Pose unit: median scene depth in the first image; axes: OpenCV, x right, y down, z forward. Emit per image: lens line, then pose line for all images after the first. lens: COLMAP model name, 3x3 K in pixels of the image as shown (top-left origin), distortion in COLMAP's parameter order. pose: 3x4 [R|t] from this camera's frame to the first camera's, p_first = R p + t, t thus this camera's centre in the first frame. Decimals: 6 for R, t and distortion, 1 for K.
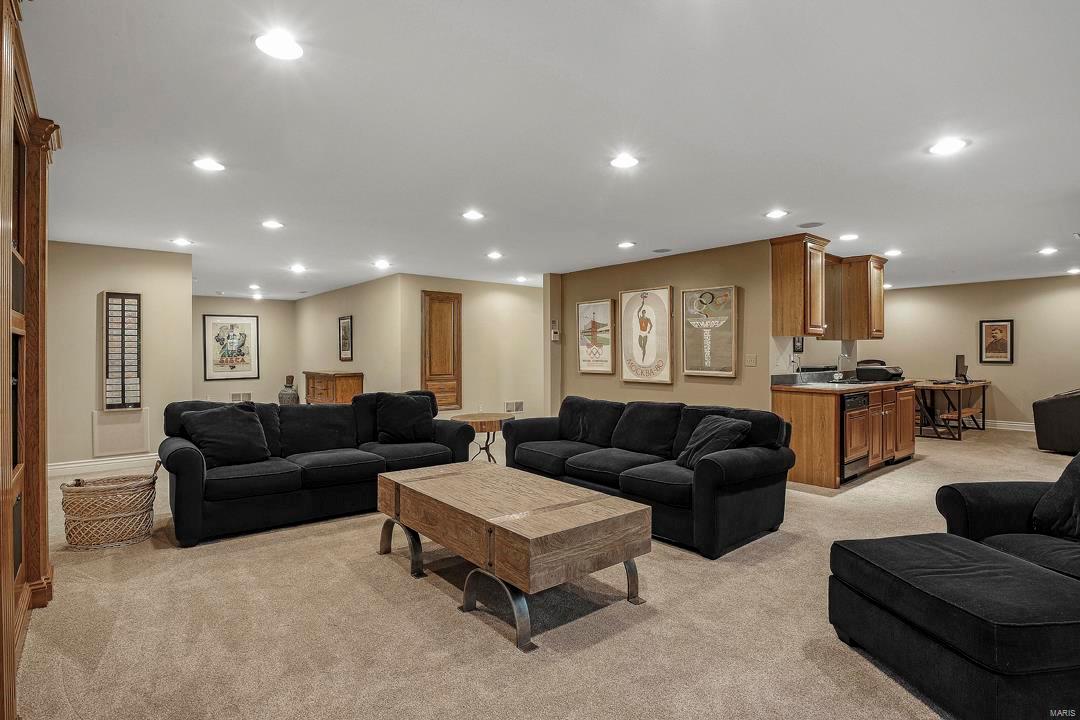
lens RADIAL K [[538.9, 0, 545.1], [0, 538.9, 350.9], [0, 0, 1]] dist [-0.029082, 0.000097]
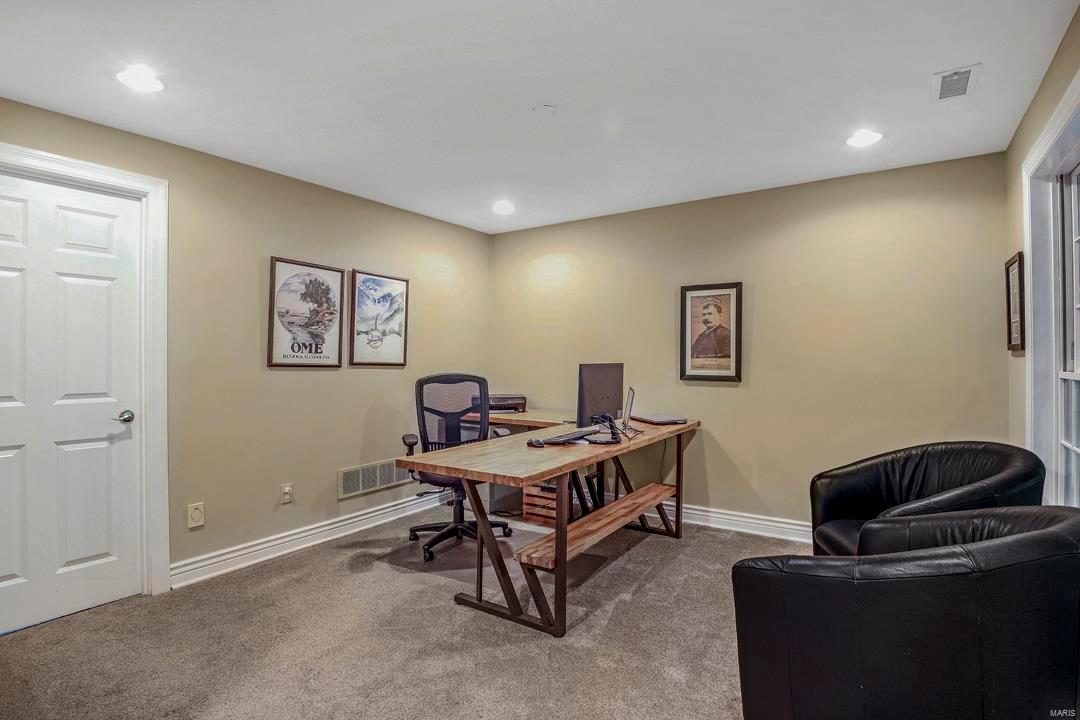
lens RADIAL K [[546.5, 0, 540.0], [0, 546.5, 360.0], [0, 0, 1]] dist [-0.002001, -0.000077]
pose [[0.959563, -0.001279, 0.281492, 0.675620], [-0.001786, 0.999942, 0.010632, 0.001082], [-0.281490, -0.010705, 0.959505, 0.685758]]
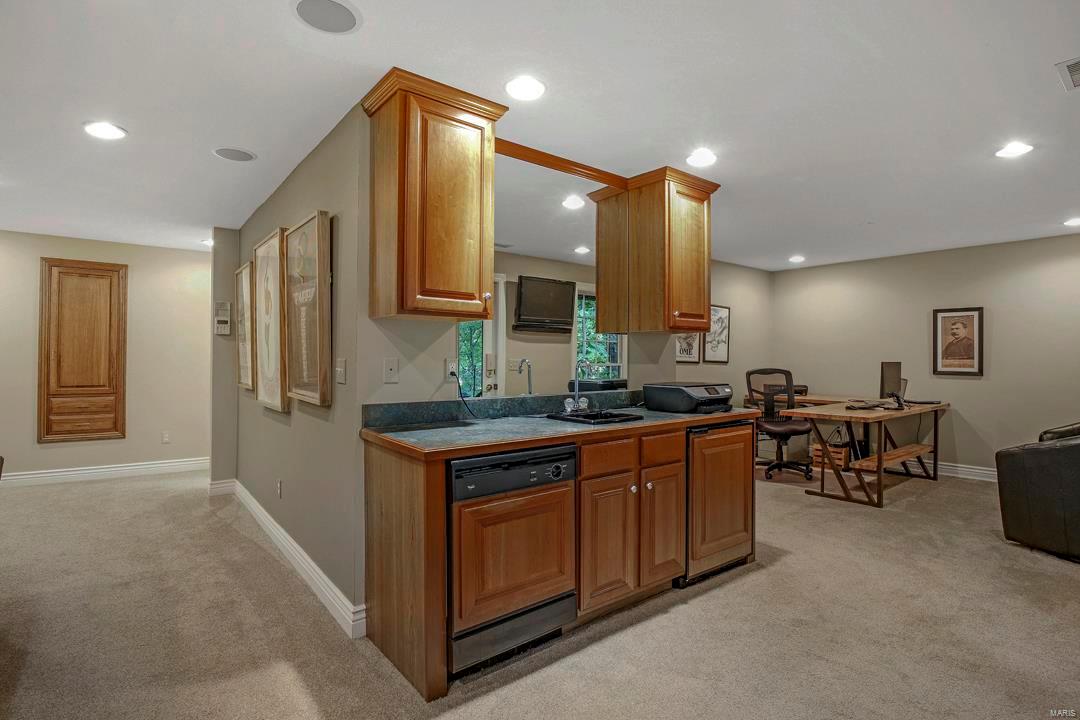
lens RADIAL K [[538.9, 0, 545.1], [0, 538.9, 350.9], [0, 0, 1]] dist [-0.029082, 0.000097]
pose [[0.999859, 0.006976, -0.015260, 0.414380], [-0.007077, 0.999954, -0.006549, 0.001601], [0.015214, 0.006656, 0.999862, 0.395165]]
